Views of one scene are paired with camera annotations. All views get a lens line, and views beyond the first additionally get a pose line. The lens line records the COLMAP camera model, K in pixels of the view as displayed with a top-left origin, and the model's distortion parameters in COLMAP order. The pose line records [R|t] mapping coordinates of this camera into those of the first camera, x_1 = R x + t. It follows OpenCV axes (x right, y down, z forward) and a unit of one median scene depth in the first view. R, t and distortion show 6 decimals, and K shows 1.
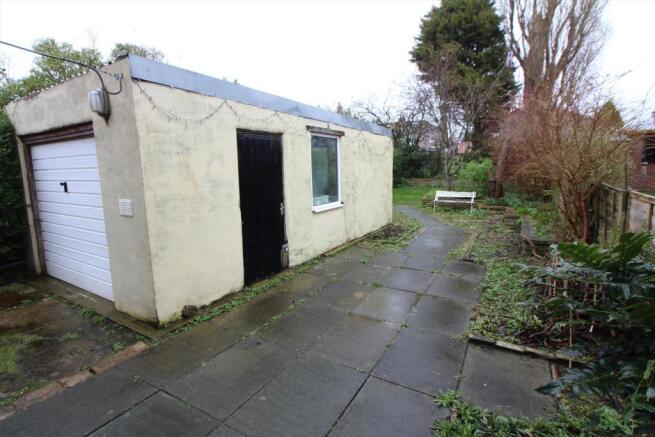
lens RADIAL K [[323.9, 0, 324.0], [0, 323.9, 217.1], [0, 0, 1]] dist [-0.001563, -0.000242]
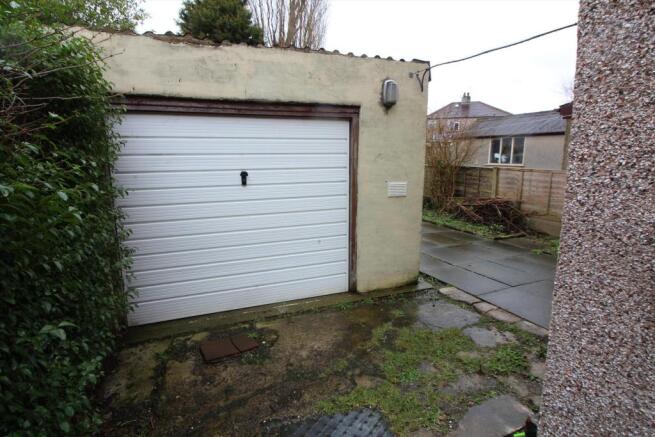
lens RADIAL K [[323.9, 0, 326.4], [0, 323.9, 215.0], [0, 0, 1]] dist [-0.001563, -0.000242]
pose [[0.631339, -0.116136, 0.766762, -1.321506], [0.121892, 0.991294, 0.049780, -0.021869], [-0.765868, 0.062034, 0.639999, 0.378672]]
